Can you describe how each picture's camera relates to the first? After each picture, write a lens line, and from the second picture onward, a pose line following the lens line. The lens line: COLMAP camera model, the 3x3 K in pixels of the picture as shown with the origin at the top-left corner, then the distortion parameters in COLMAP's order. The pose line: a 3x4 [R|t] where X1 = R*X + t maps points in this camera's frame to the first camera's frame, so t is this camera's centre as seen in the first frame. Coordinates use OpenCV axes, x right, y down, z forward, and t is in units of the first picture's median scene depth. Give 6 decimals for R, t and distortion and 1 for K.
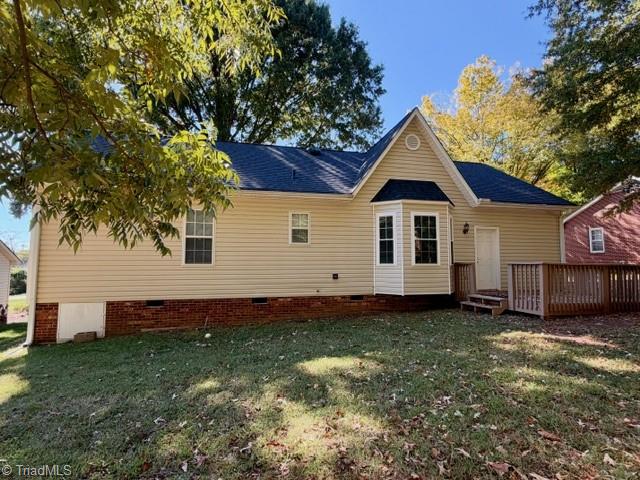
lens RADIAL K [[322.6, 0, 321.9], [0, 322.6, 240.5], [0, 0, 1]] dist [-0.000965, -0.001129]
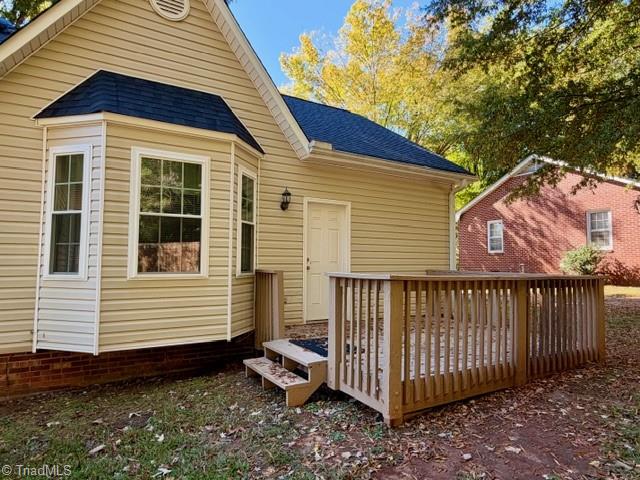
lens RADIAL K [[391.5, 0, 325.5], [0, 391.5, 240.1], [0, 0, 1]] dist [-0.008302, 0.001622]
pose [[0.953637, 0.022334, 0.300129, 0.360045], [-0.026345, 0.999609, 0.009325, 0.018652], [-0.299804, -0.016800, 0.953853, 0.447148]]
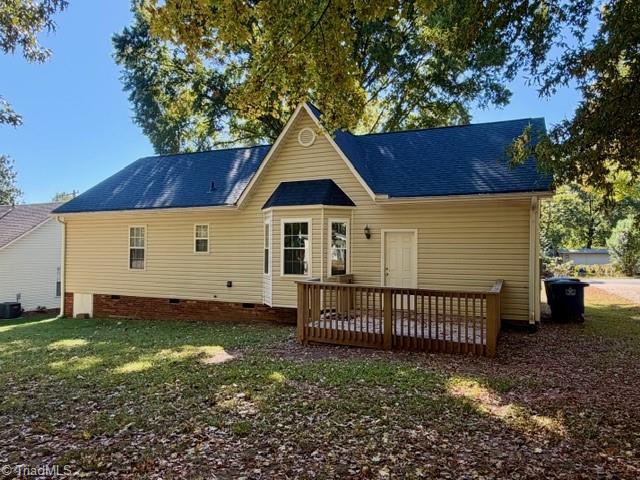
lens RADIAL K [[446.9, 0, 323.2], [0, 446.9, 241.1], [0, 0, 1]] dist [0.007000, -0.004927]
pose [[0.791319, -0.008383, -0.611346, 1.153467], [0.035708, 0.998833, 0.032523, -0.062405], [0.610360, -0.047566, 0.790695, 0.047470]]
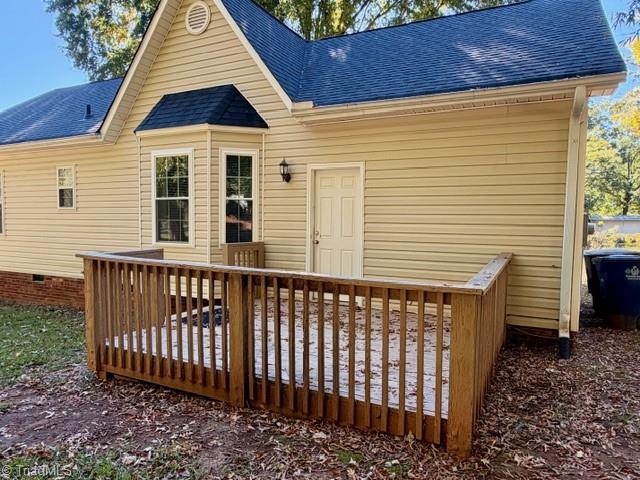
lens RADIAL K [[446.9, 0, 321.1], [0, 446.9, 241.9], [0, 0, 1]] dist [0.007000, -0.004927]
pose [[0.759049, 0.040852, -0.649750, 1.022455], [0.034678, 0.994075, 0.103012, 0.000147], [0.650109, -0.100723, 0.753136, 0.574785]]
